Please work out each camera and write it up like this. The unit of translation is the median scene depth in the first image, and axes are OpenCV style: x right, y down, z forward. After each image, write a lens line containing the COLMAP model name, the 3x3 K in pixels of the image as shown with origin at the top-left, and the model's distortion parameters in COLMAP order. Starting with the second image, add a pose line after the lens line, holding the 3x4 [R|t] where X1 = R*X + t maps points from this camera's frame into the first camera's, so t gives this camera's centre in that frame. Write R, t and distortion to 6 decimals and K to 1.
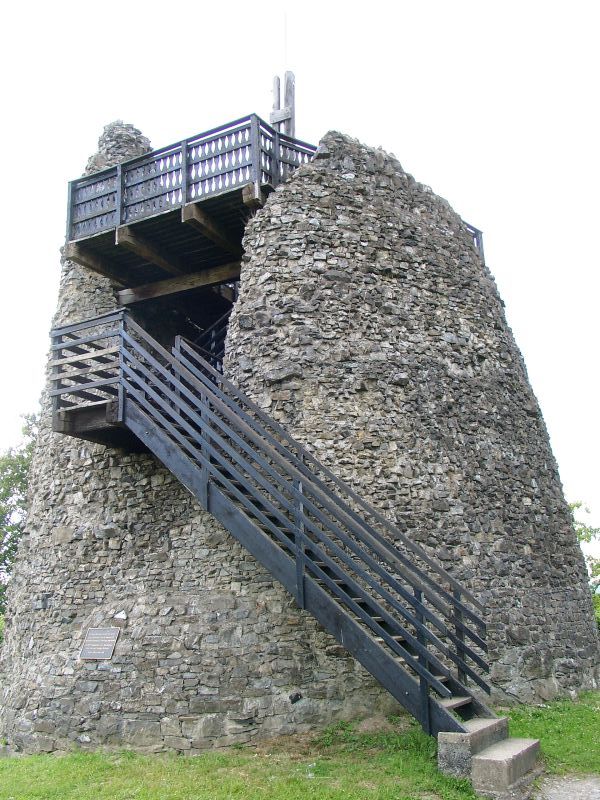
lens RADIAL K [[790.4, 0, 300.0], [0, 790.4, 400.0], [0, 0, 1]] dist [-0.179893, 0.222449]
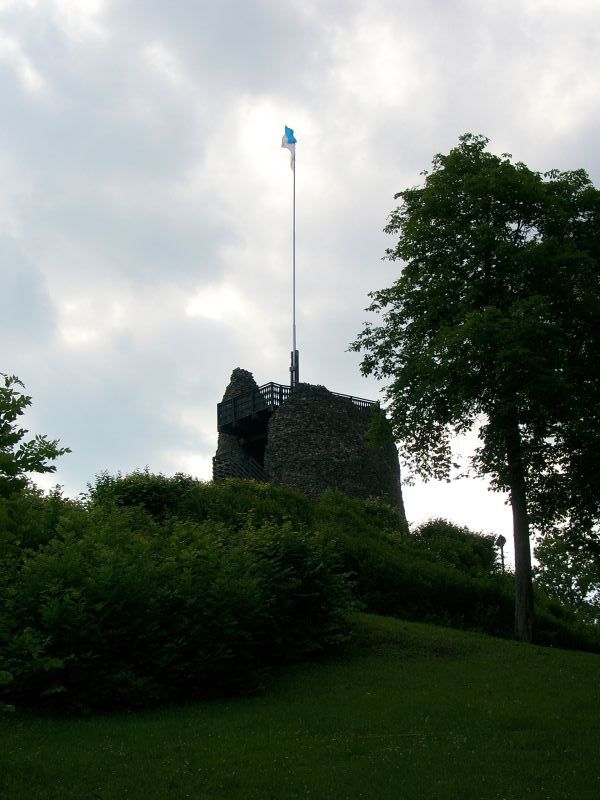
lens RADIAL K [[1007.1, 0, 300.0], [0, 1007.1, 400.0], [0, 0, 1]] dist [-0.114981, 0.215849]
pose [[0.960232, -0.091722, -0.263706, 1.130843], [0.063137, 0.991367, -0.114916, 0.173765], [0.271969, 0.093696, 0.957734, -2.875919]]
